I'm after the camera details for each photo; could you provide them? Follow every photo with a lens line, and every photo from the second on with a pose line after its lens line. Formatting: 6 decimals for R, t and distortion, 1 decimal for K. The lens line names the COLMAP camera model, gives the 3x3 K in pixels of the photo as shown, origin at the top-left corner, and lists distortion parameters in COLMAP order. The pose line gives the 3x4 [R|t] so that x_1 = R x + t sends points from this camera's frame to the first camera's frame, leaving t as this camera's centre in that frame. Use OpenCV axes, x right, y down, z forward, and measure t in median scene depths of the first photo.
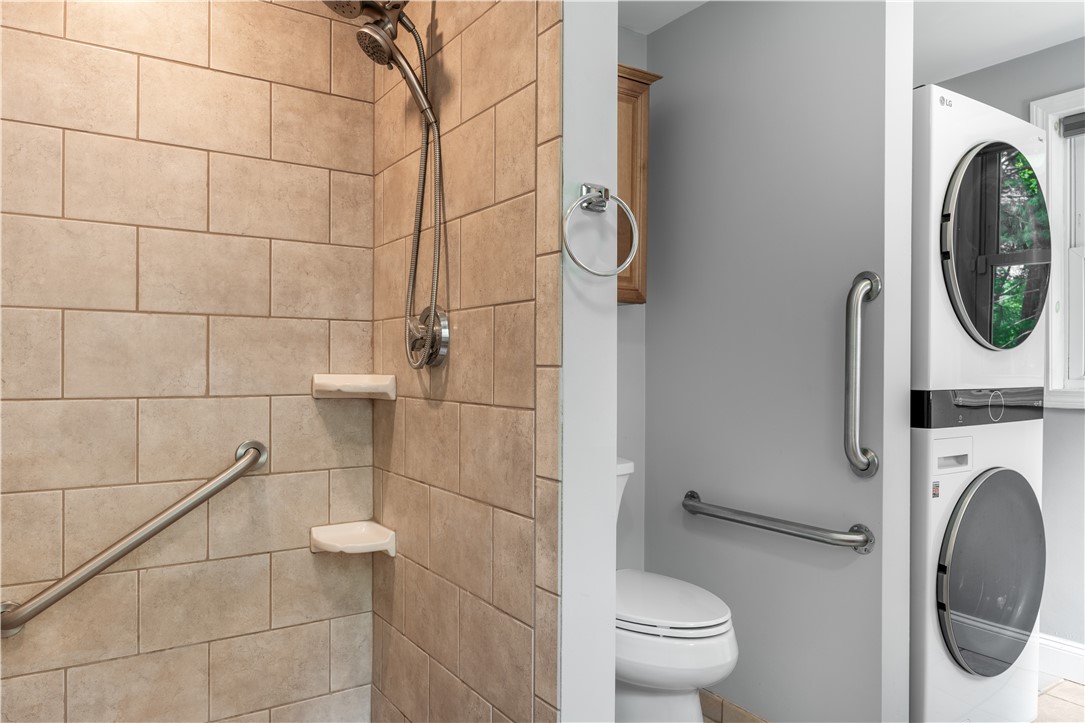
lens RADIAL K [[731.5, 0, 538.1], [0, 731.5, 364.8], [0, 0, 1]] dist [-0.005482, -0.001819]
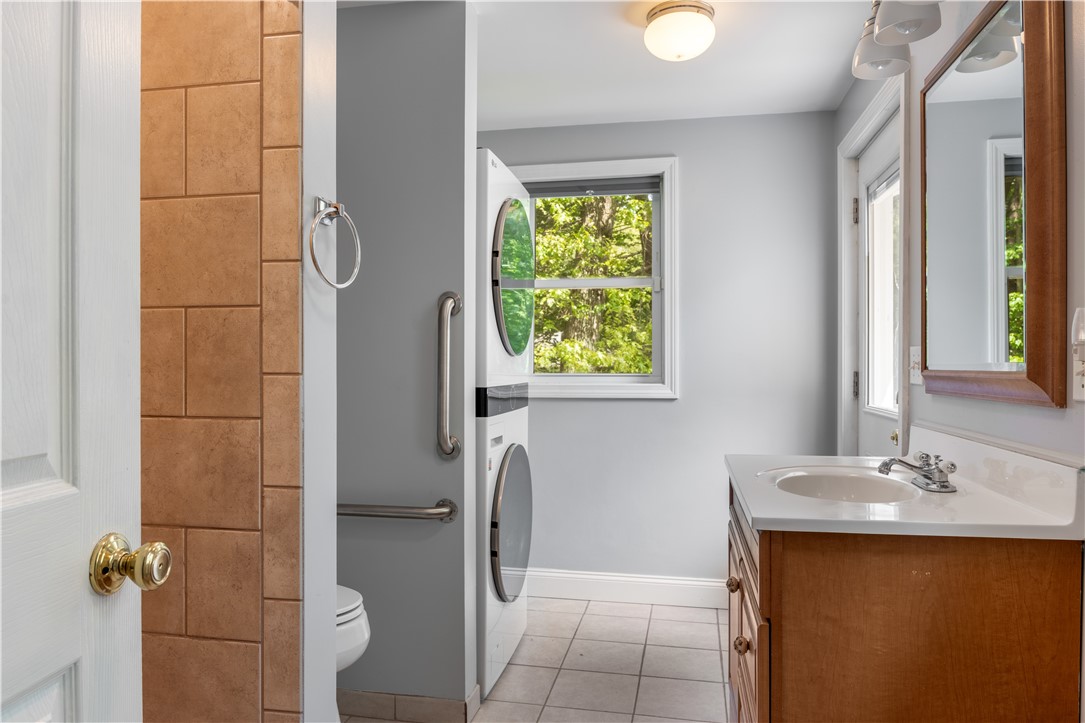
lens RADIAL K [[731.5, 0, 532.7], [0, 731.5, 365.0], [0, 0, 1]] dist [-0.005482, -0.001819]
pose [[0.700443, -0.004144, 0.713697, -0.428064], [0.001557, 0.999990, 0.004279, -0.013044], [-0.713707, -0.001886, 0.700442, 0.056496]]
